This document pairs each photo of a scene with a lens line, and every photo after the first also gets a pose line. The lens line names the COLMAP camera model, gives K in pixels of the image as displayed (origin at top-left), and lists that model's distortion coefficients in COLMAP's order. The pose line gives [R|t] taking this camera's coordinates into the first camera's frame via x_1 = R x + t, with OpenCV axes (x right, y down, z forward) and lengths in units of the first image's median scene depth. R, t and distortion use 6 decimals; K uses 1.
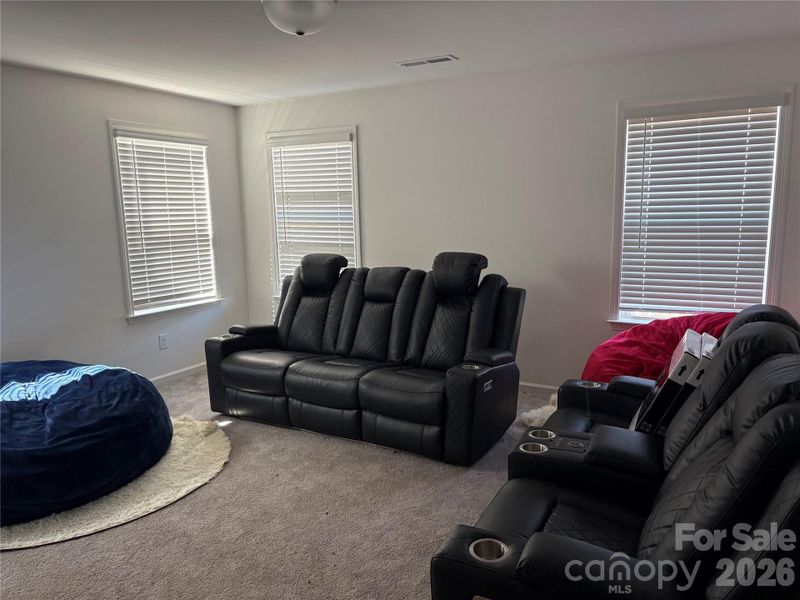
lens RADIAL K [[614.3, 0, 396.0], [0, 614.3, 302.4], [0, 0, 1]] dist [0.070096, -0.077692]
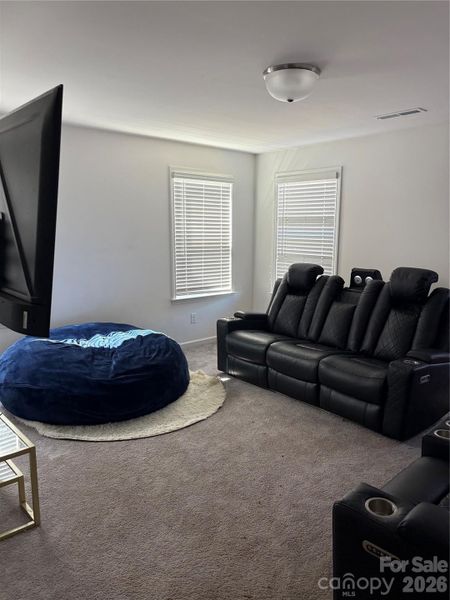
lens RADIAL K [[460.7, 0, 225.0], [0, 460.7, 300.0], [0, 0, 1]] dist [0.070096, -0.077692]
pose [[0.942602, 0.077949, -0.324693, 0.056106], [-0.076377, 0.996924, 0.017605, -0.005574], [0.325067, 0.008205, 0.945656, -0.001505]]
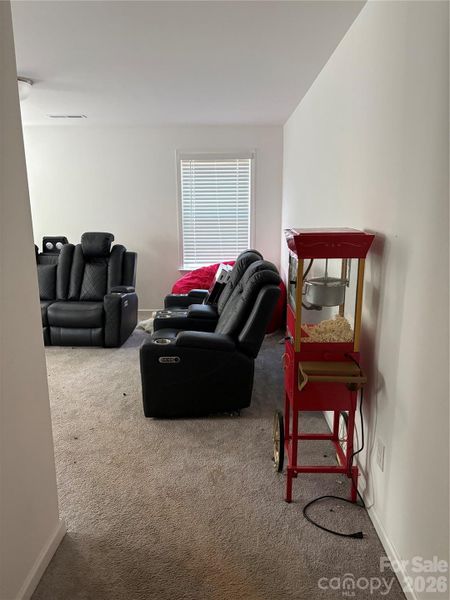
lens RADIAL K [[460.7, 0, 225.0], [0, 460.7, 300.0], [0, 0, 1]] dist [0.070096, -0.077692]
pose [[0.885666, -0.082979, 0.456848, -0.191835], [0.064822, 0.996363, 0.055308, 0.059492], [-0.459776, -0.019371, 0.887824, -0.320815]]
